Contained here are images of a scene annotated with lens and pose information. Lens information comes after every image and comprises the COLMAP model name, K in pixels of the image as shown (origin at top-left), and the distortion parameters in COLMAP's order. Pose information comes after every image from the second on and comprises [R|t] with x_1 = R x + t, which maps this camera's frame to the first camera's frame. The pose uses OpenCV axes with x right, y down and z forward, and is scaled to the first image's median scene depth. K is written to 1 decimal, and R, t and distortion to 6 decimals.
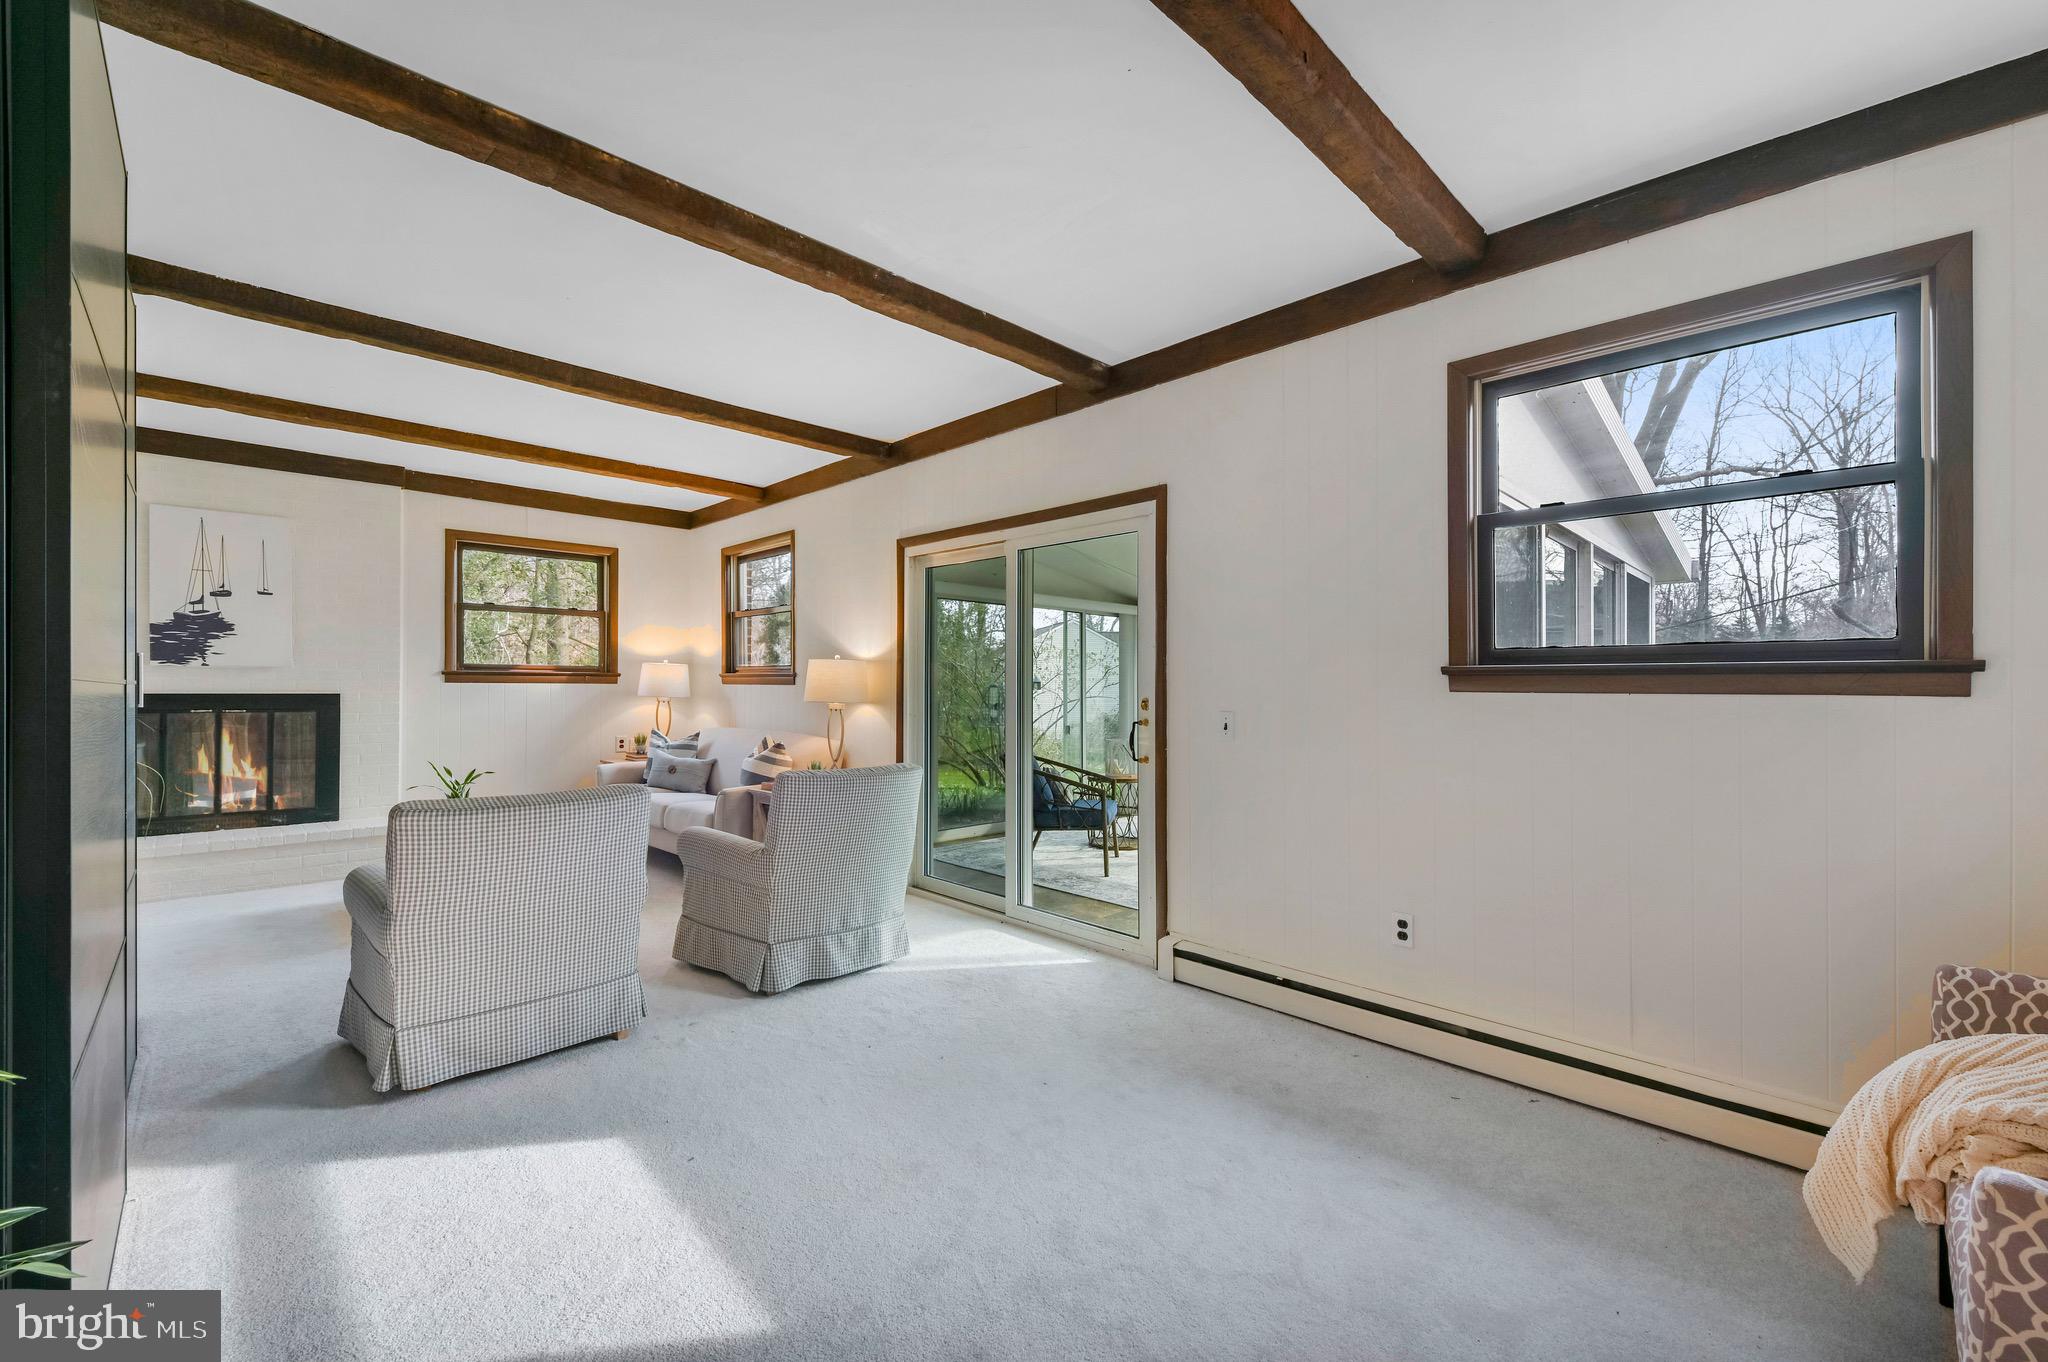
lens RADIAL K [[832.1, 0, 1019.2], [0, 832.1, 680.9], [0, 0, 1]] dist [-0.016716, -0.000475]
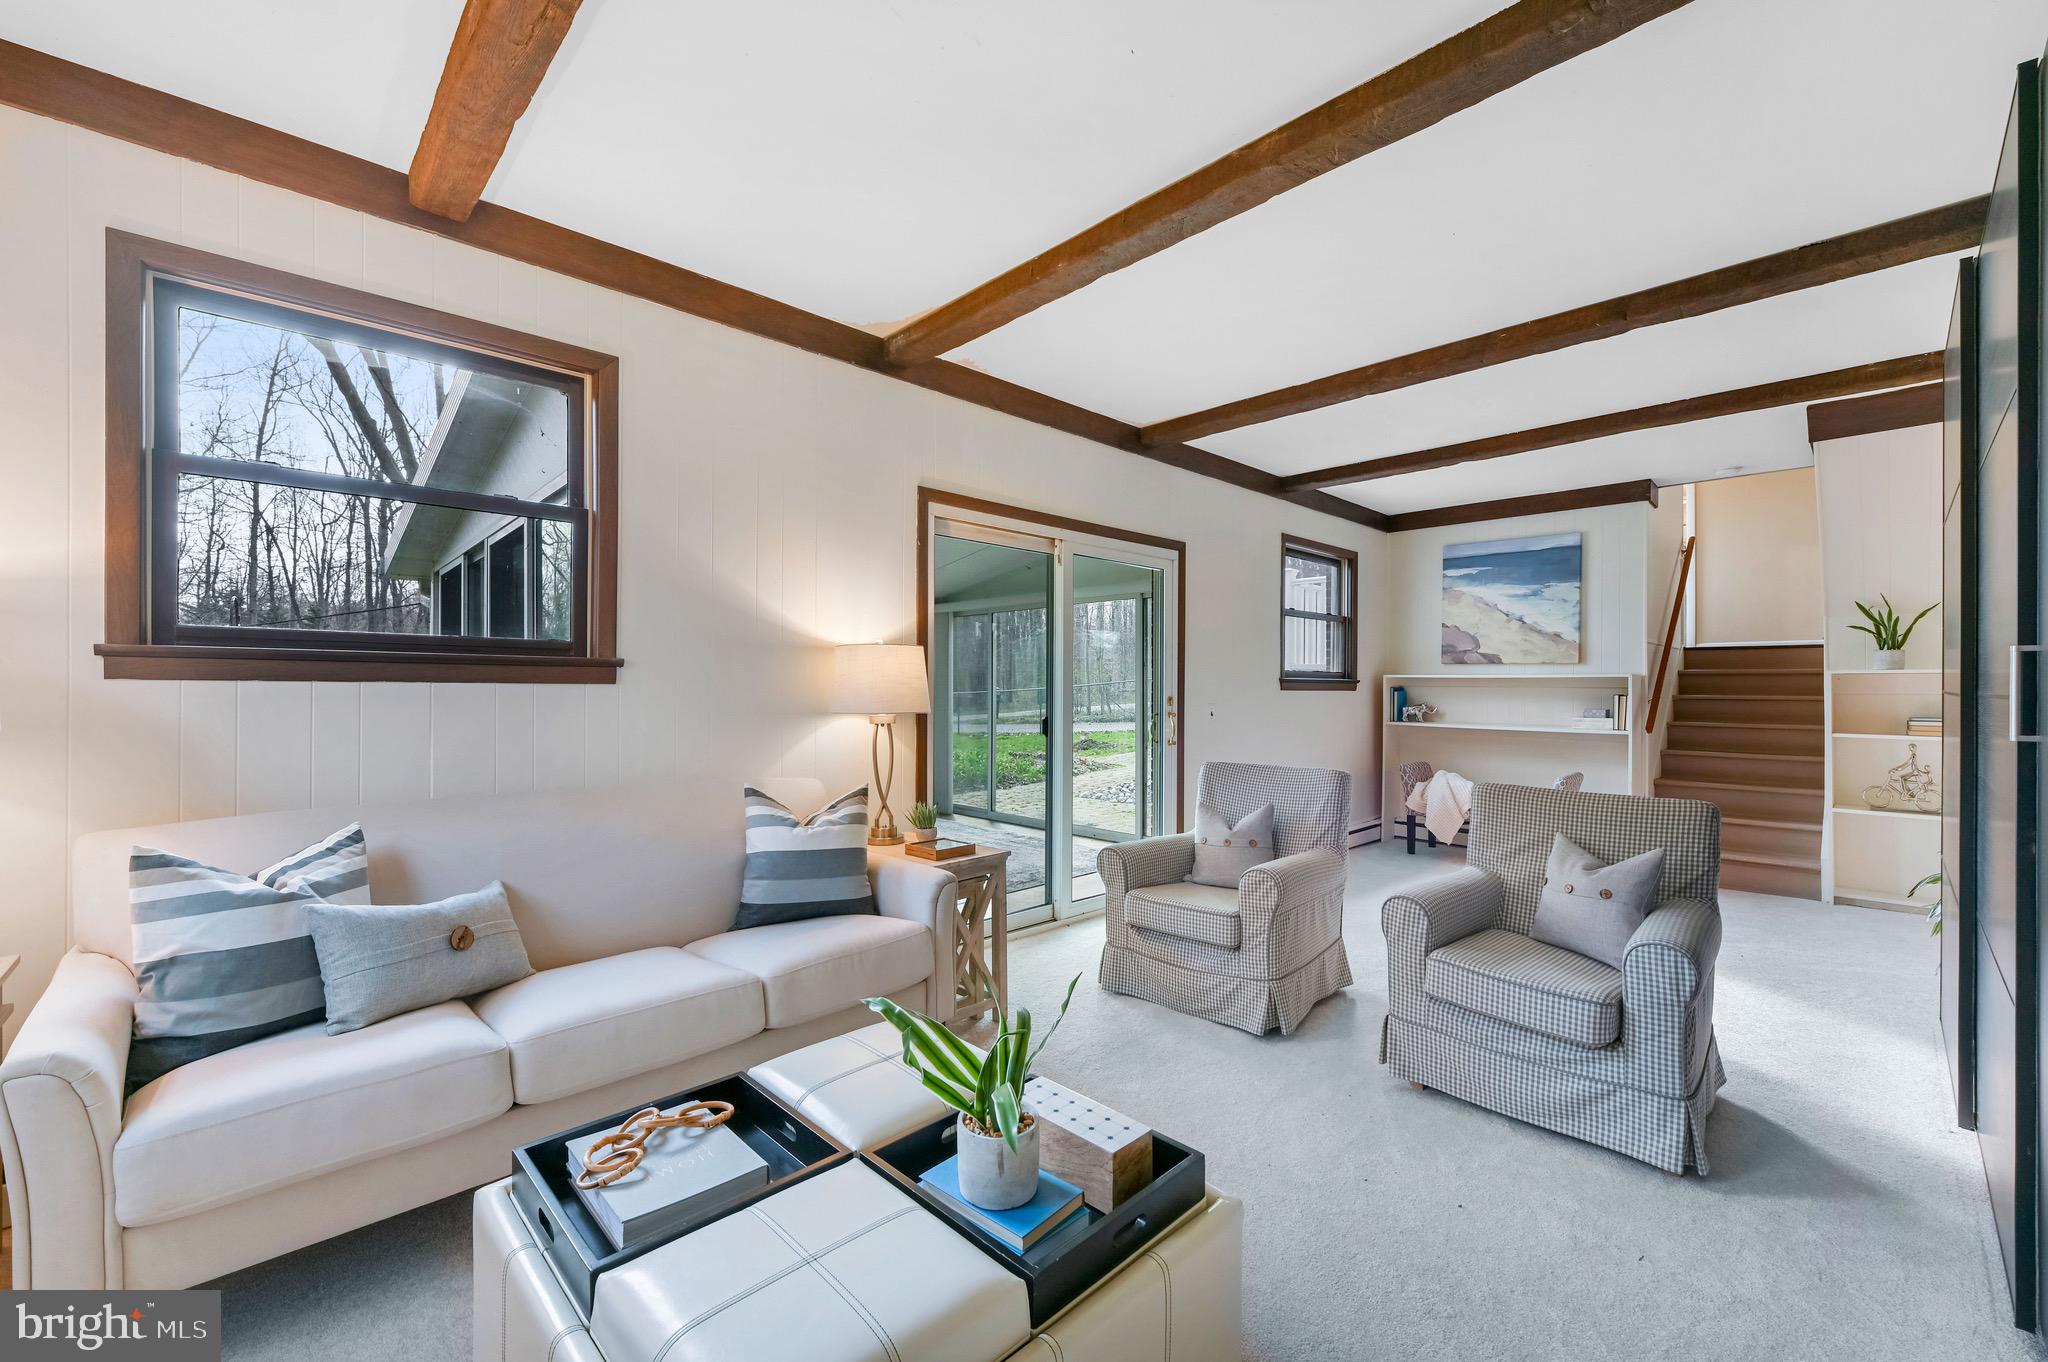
lens RADIAL K [[832.1, 0, 1013.6], [0, 832.1, 675.0], [0, 0, 1]] dist [-0.016716, -0.000475]
pose [[0.017159, 0.006697, 0.999830, -0.808033], [-0.017209, 0.999831, -0.006401, -0.000615], [-0.999705, -0.017096, 0.017272, 0.835667]]
